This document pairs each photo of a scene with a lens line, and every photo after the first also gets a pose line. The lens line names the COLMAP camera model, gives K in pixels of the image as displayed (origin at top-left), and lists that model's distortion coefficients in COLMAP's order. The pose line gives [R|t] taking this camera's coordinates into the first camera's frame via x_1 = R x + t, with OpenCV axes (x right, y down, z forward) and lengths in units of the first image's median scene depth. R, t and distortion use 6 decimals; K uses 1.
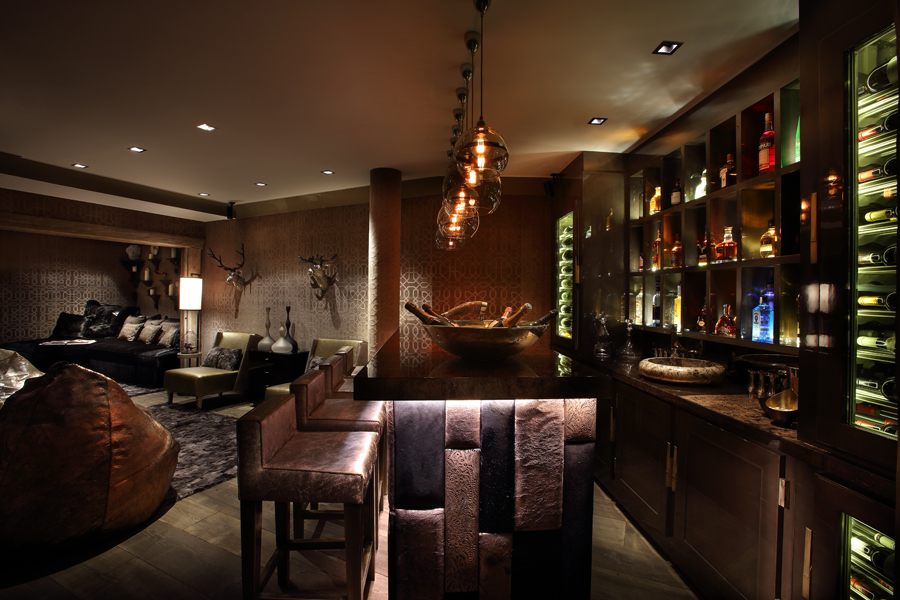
lens RADIAL K [[410.8, 0, 451.0], [0, 410.8, 295.1], [0, 0, 1]] dist [0.004141, 0.001081]
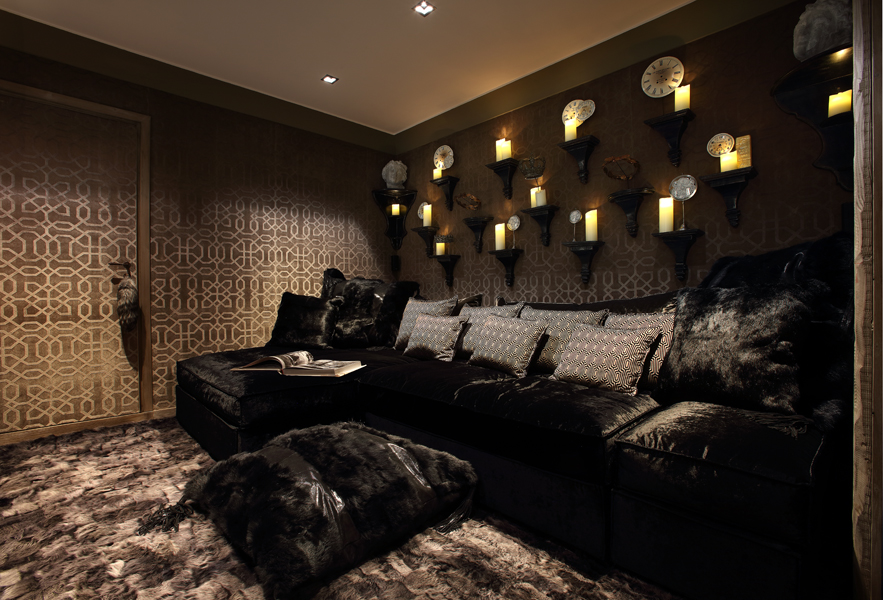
lens RADIAL K [[427.3, 0, 441.3], [0, 427.3, 302.2], [0, 0, 1]] dist [-0.003031, -0.000073]
pose [[0.935190, -0.007249, -0.354072, -0.606239], [0.008412, 0.999963, 0.001747, 0.054389], [0.354046, -0.004613, 0.935217, 0.609228]]
